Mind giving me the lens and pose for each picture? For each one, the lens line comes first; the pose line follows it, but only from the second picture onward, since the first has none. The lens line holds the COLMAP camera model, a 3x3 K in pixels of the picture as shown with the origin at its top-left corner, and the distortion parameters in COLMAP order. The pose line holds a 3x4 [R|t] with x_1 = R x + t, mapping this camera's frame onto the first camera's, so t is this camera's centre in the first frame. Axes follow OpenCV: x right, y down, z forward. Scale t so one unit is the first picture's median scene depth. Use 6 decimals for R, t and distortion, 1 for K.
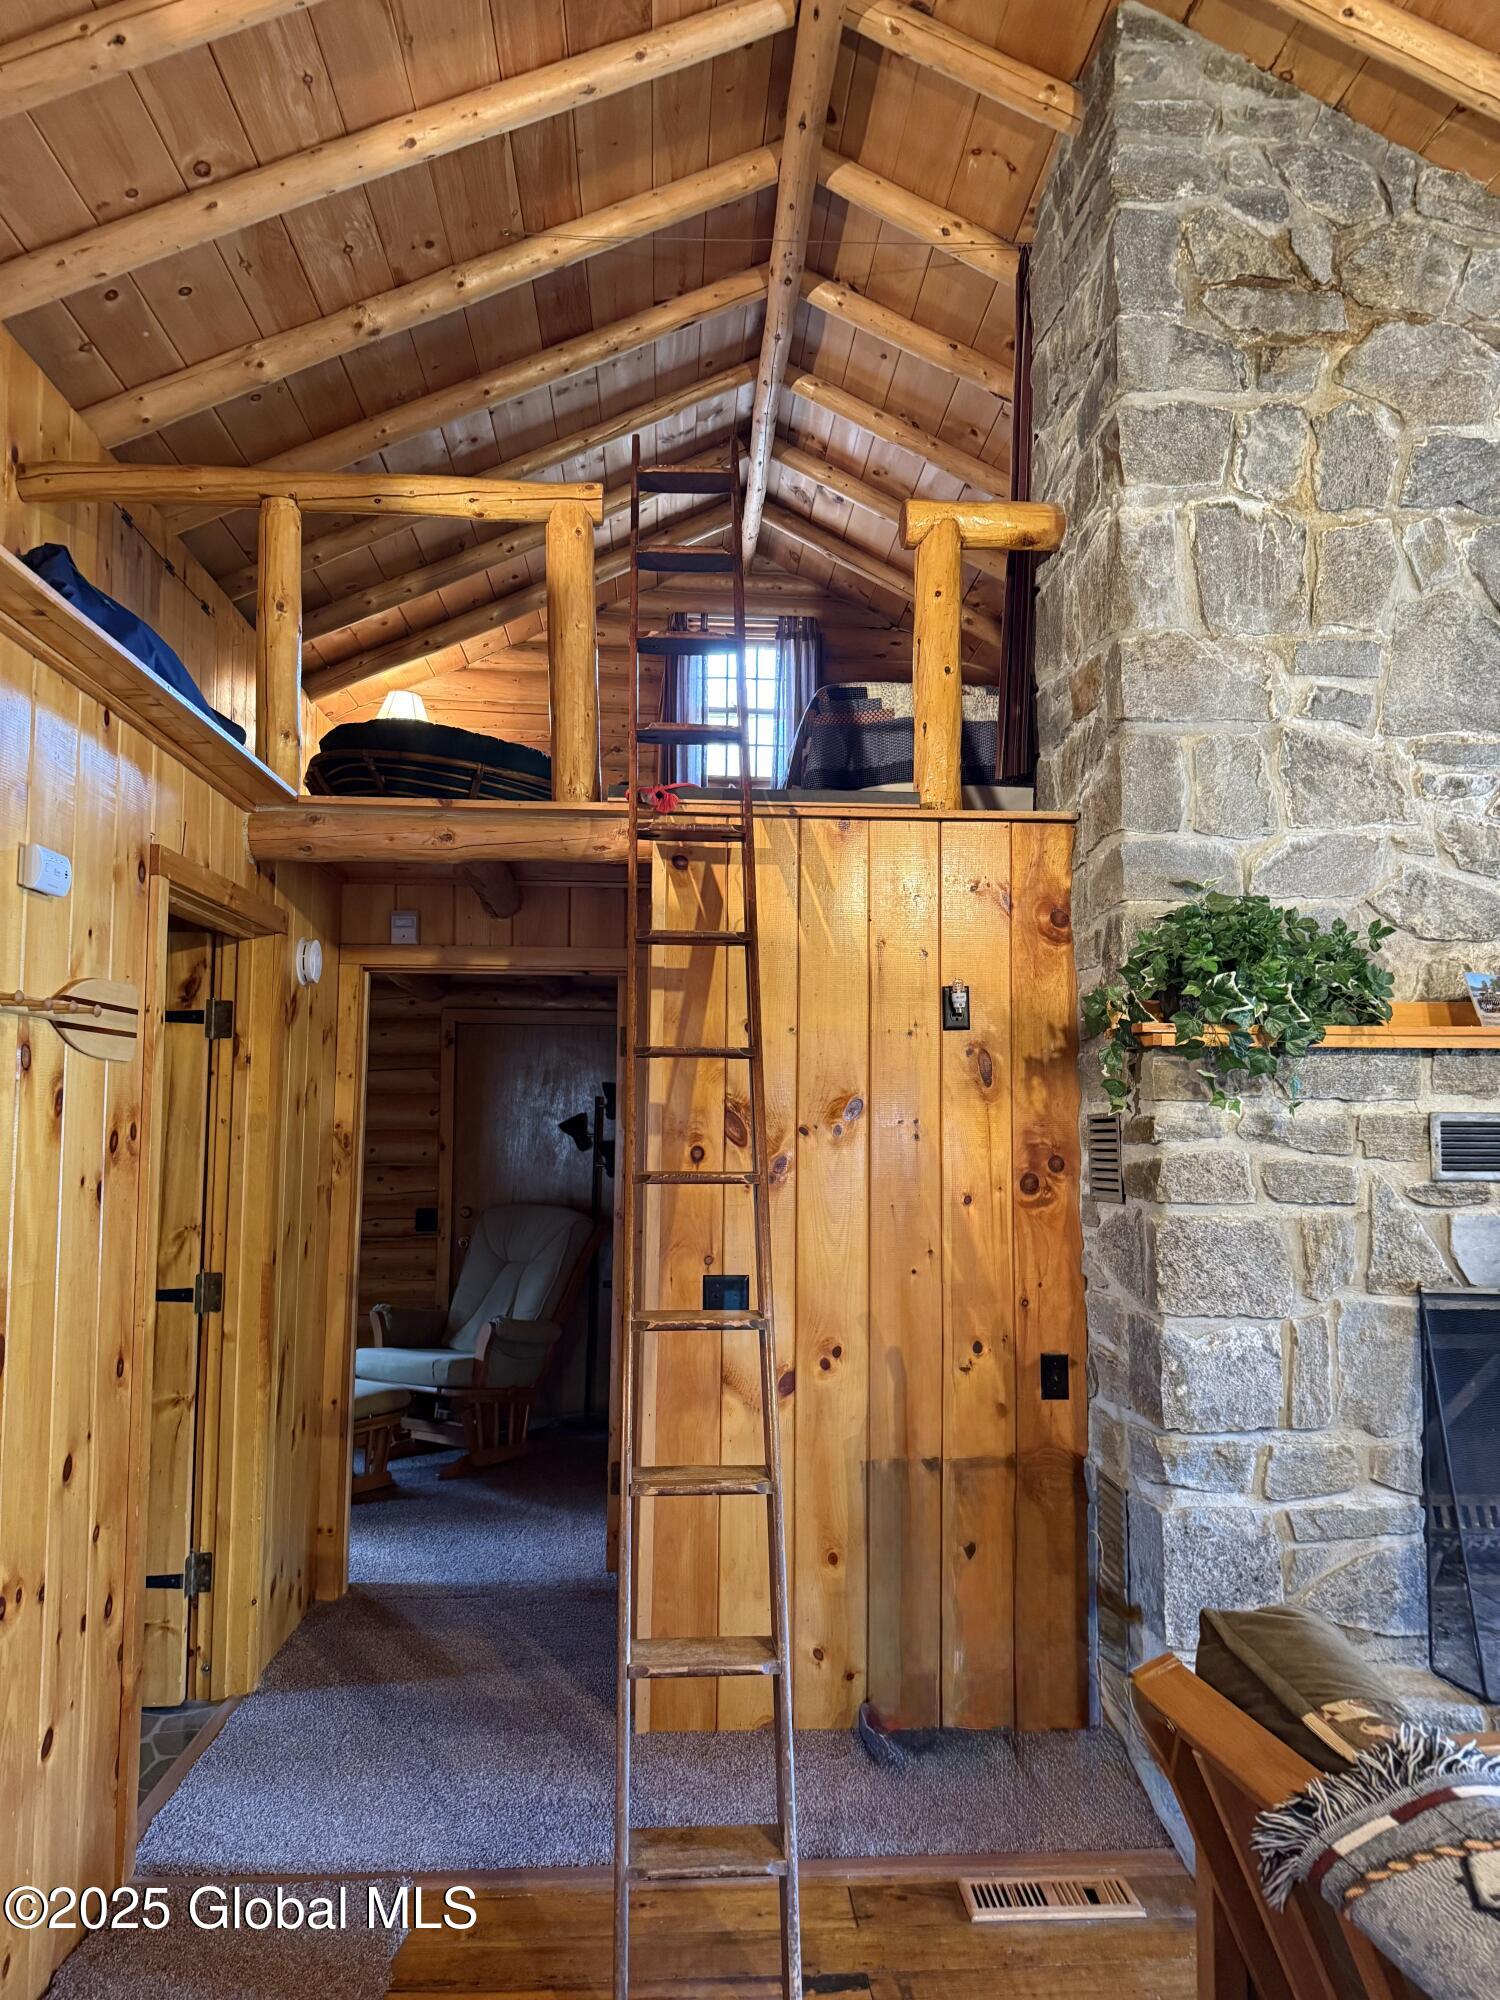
lens RADIAL K [[1415.5, 0, 748.7], [0, 1415.5, 1010.5], [0, 0, 1]] dist [0.013868, -0.002390]
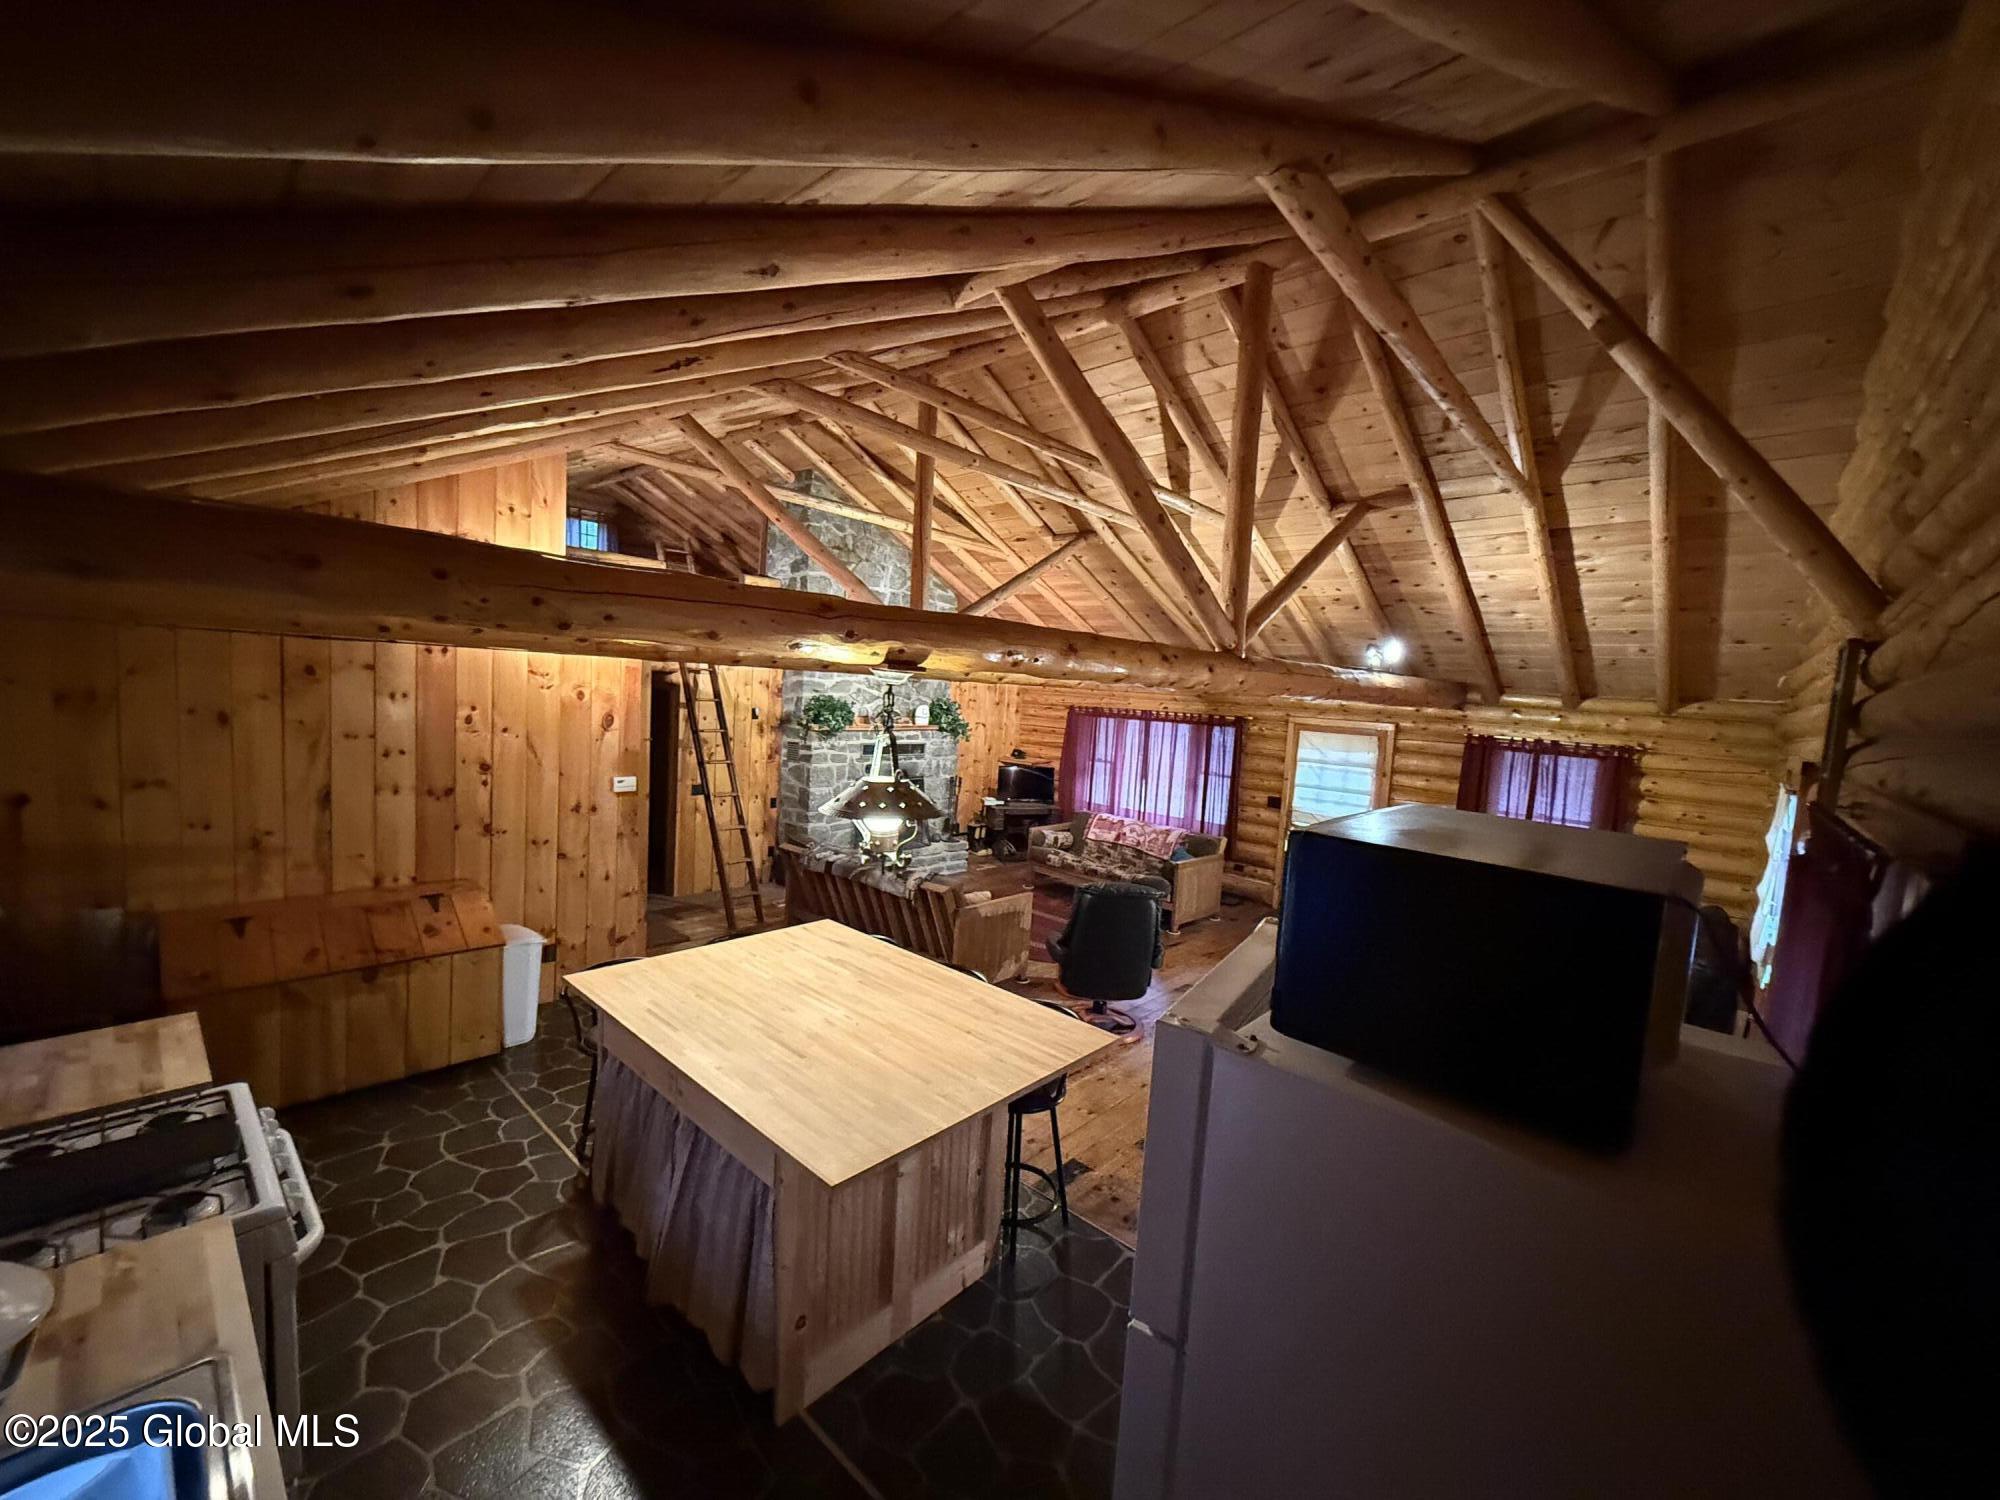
lens RADIAL K [[774.4, 0, 1005.8], [0, 774.4, 754.2], [0, 0, 1]] dist [0.001674, 0.000133]
pose [[0.714548, -0.023960, 0.699176, -0.933772], [-0.106302, 0.984090, 0.142364, -0.292729], [-0.691463, -0.176050, 0.700632, -1.097123]]
